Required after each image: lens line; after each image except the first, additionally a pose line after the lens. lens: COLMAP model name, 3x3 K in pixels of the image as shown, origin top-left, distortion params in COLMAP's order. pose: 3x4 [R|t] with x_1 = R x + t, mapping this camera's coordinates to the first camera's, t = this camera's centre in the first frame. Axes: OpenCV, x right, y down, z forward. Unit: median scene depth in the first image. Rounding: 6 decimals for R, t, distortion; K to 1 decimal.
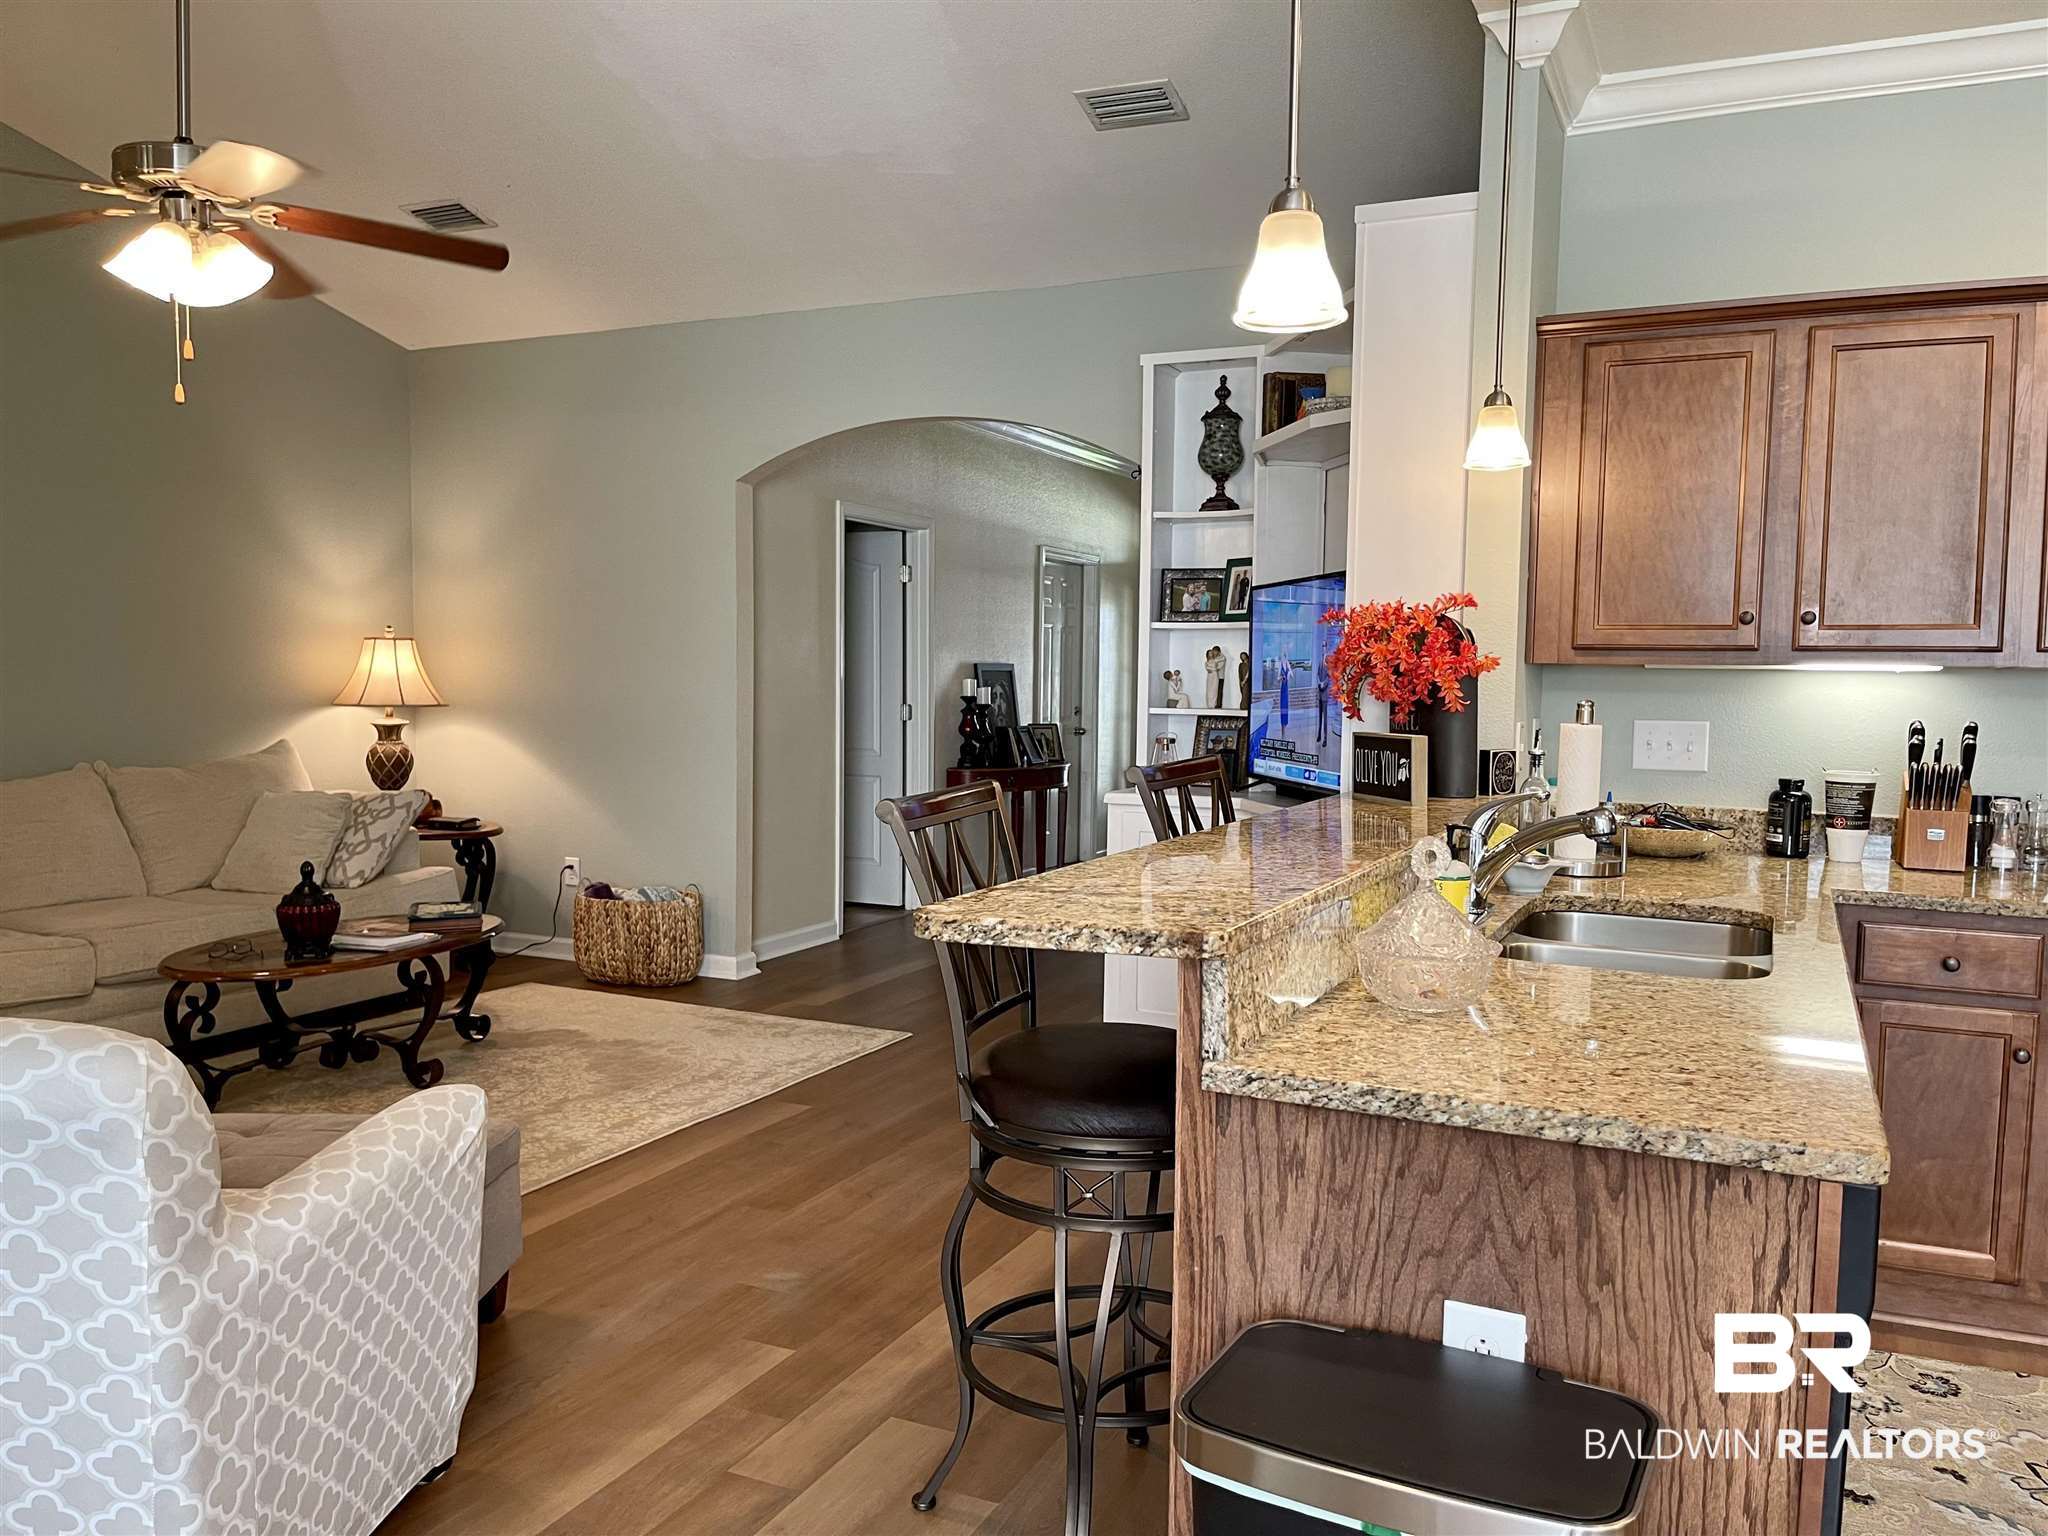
lens RADIAL K [[1532.0, 0, 1037.8], [0, 1532.0, 793.2], [0, 0, 1]] dist [0.041956, -0.052796]
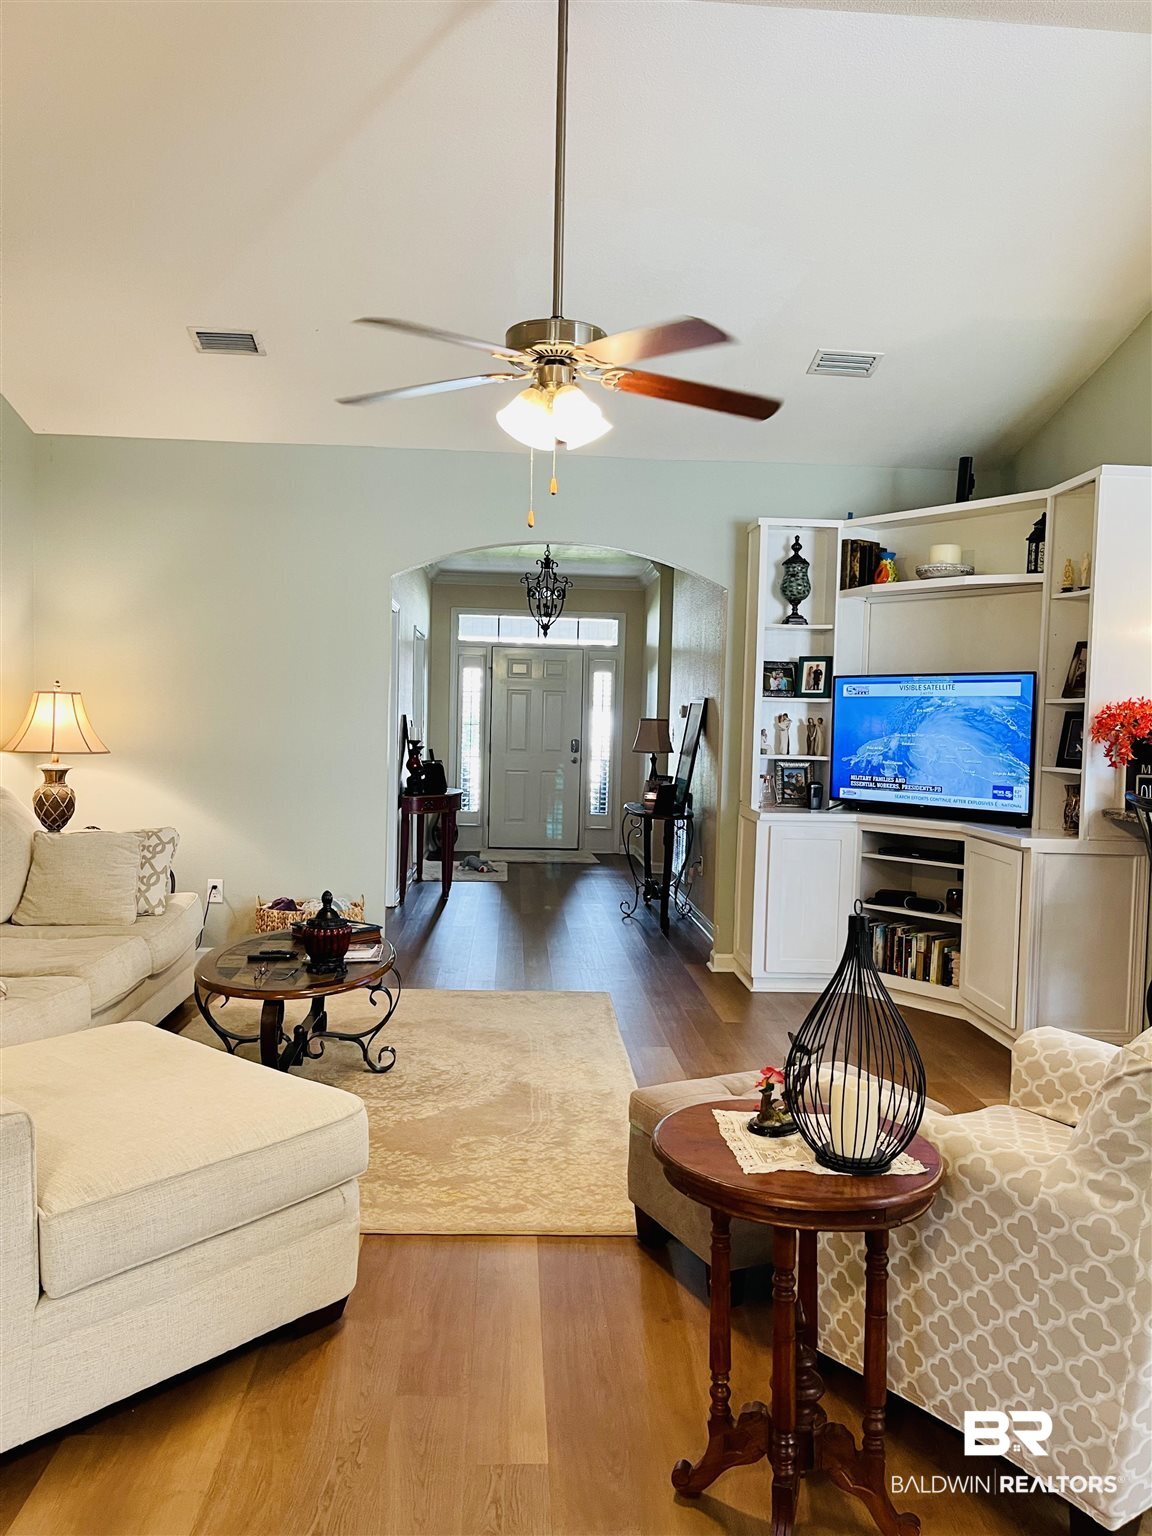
lens RADIAL K [[1157.3, 0, 572.4], [0, 1157.3, 783.9], [0, 0, 1]] dist [0.048778, -0.049401]
pose [[0.880817, -0.017085, 0.473148, -0.934601], [0.023673, 0.999688, -0.007972, -0.034606], [-0.472864, 0.018223, 0.880947, 0.151700]]
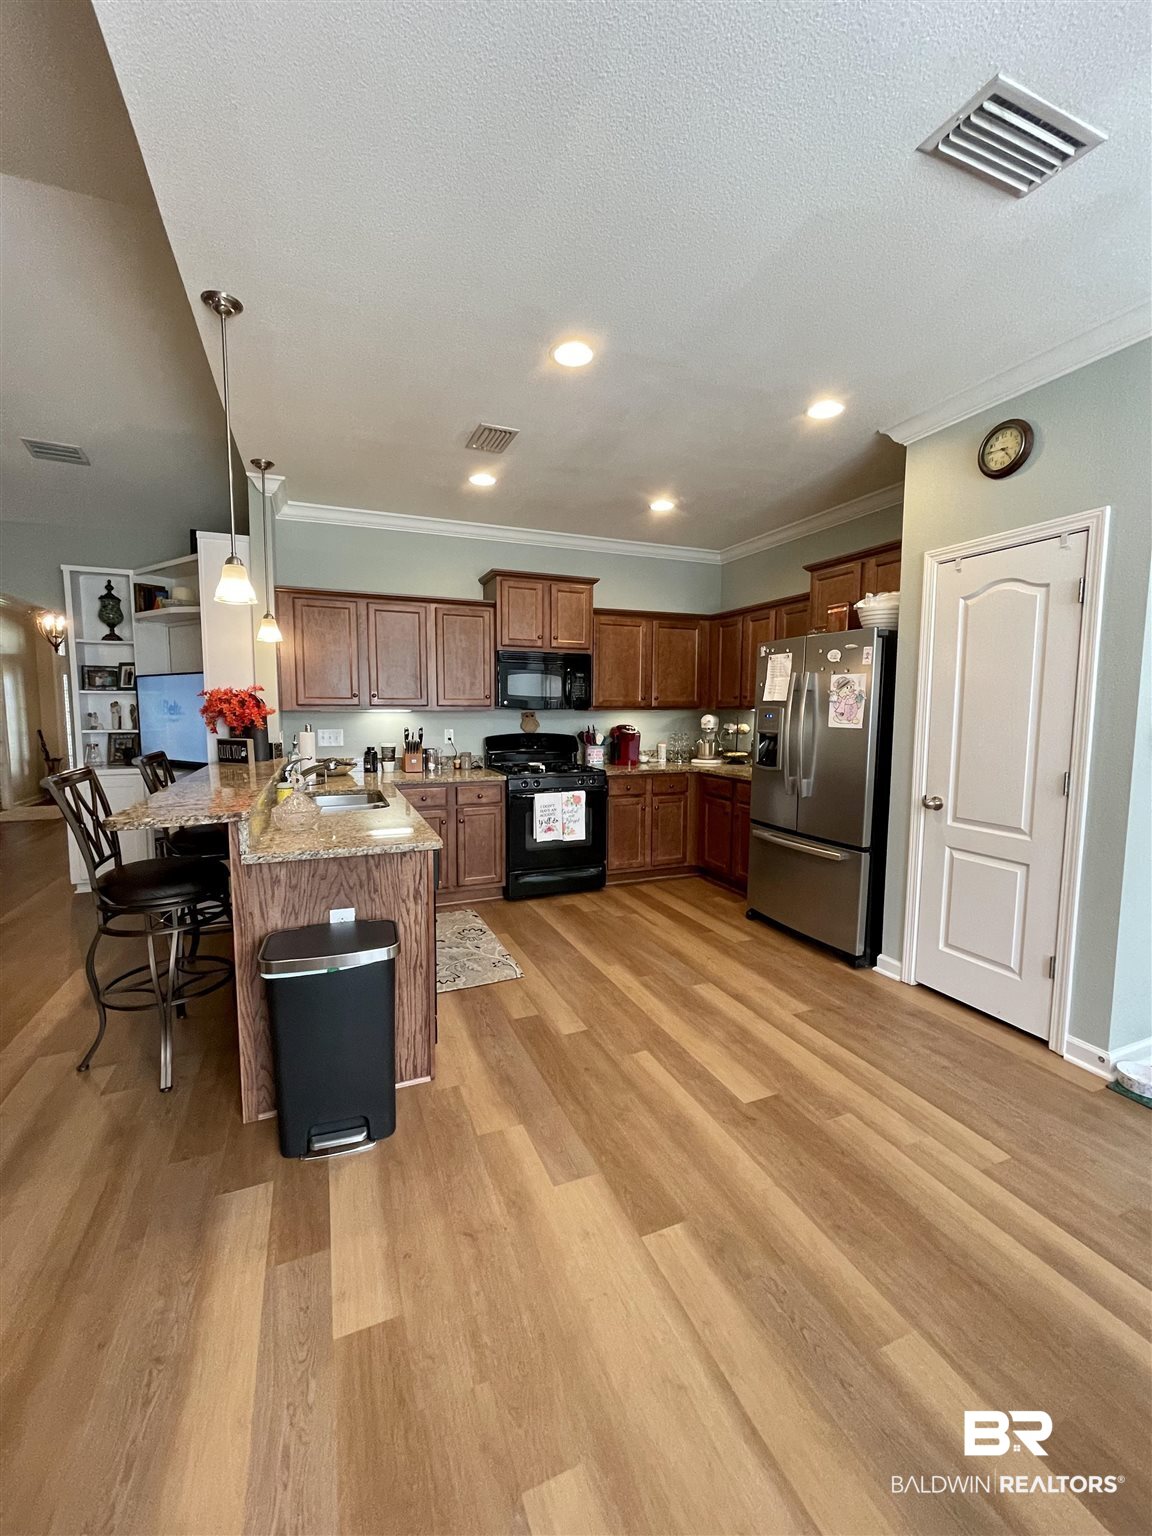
lens RADIAL K [[616.4, 0, 569.6], [0, 616.4, 763.1], [0, 0, 1]] dist [-0.001042, -0.000122]
pose [[0.676932, -0.077907, 0.731911, -0.151560], [0.064997, 0.996825, 0.045991, -0.008031], [-0.733170, 0.016439, 0.679846, -0.133705]]
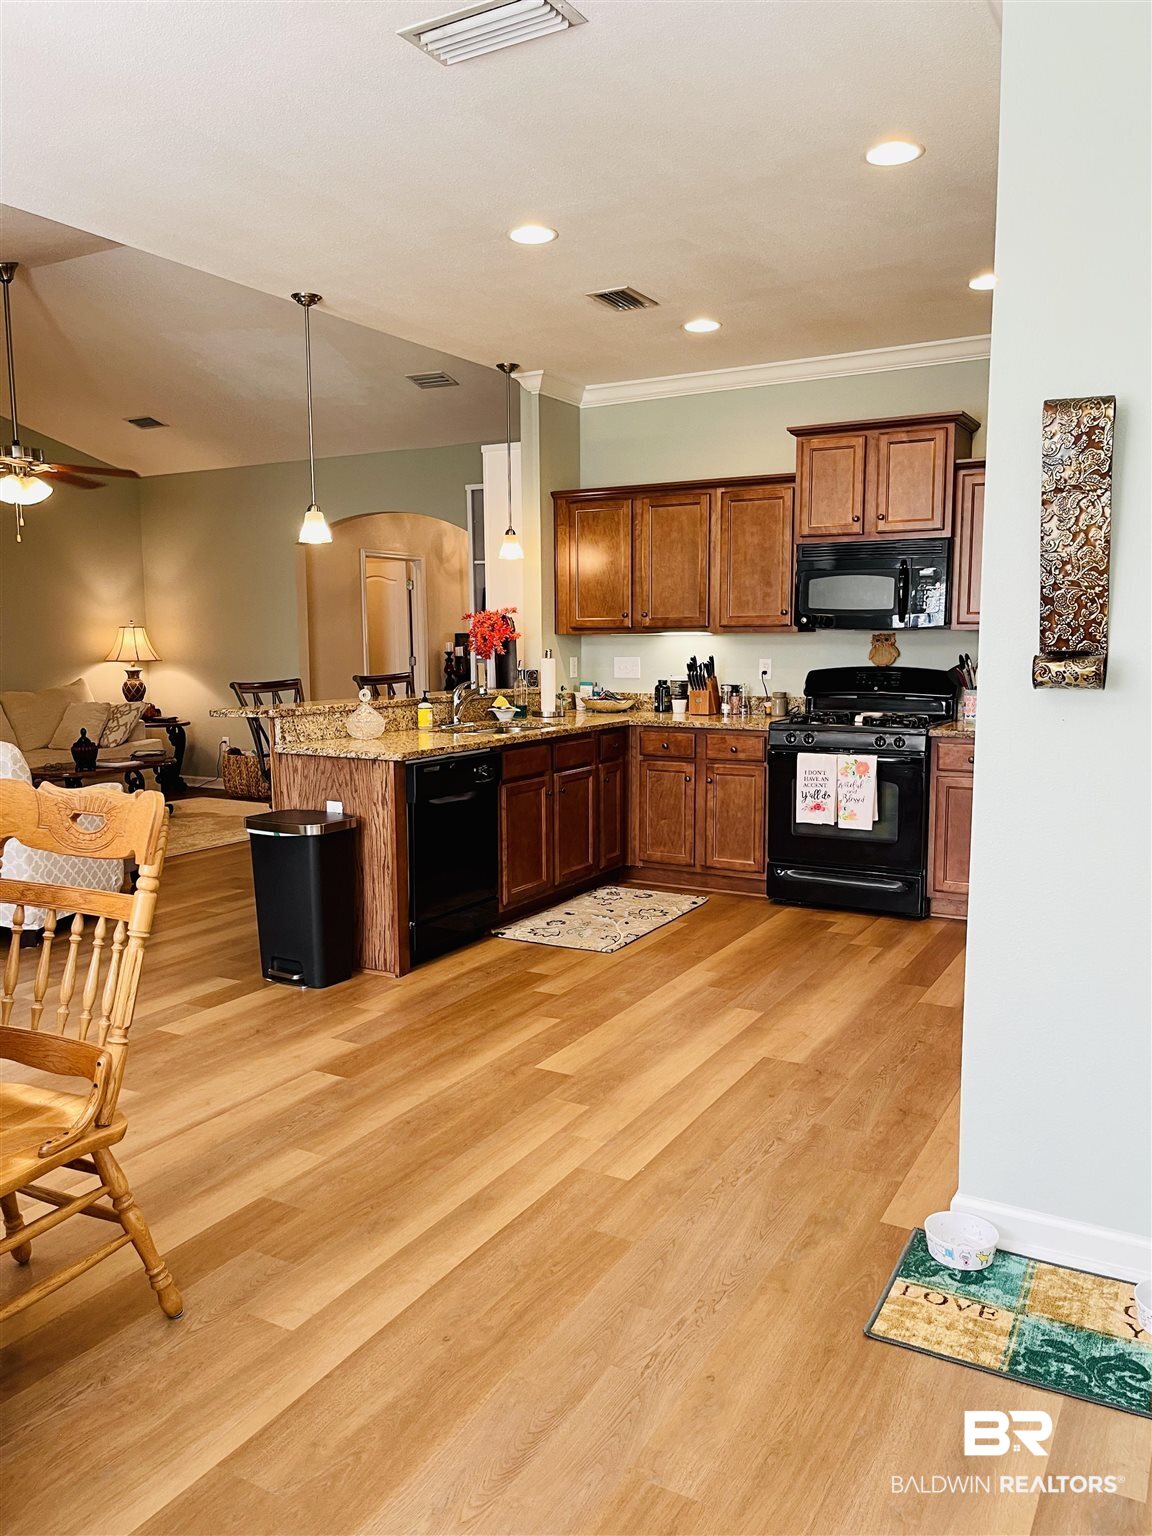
lens RADIAL K [[1157.3, 0, 572.4], [0, 1157.3, 783.9], [0, 0, 1]] dist [0.048778, -0.049401]
pose [[0.996255, -0.007391, -0.086145, 0.517414], [0.011677, 0.998713, 0.049359, 0.064983], [0.085669, -0.050180, 0.995059, -0.862165]]
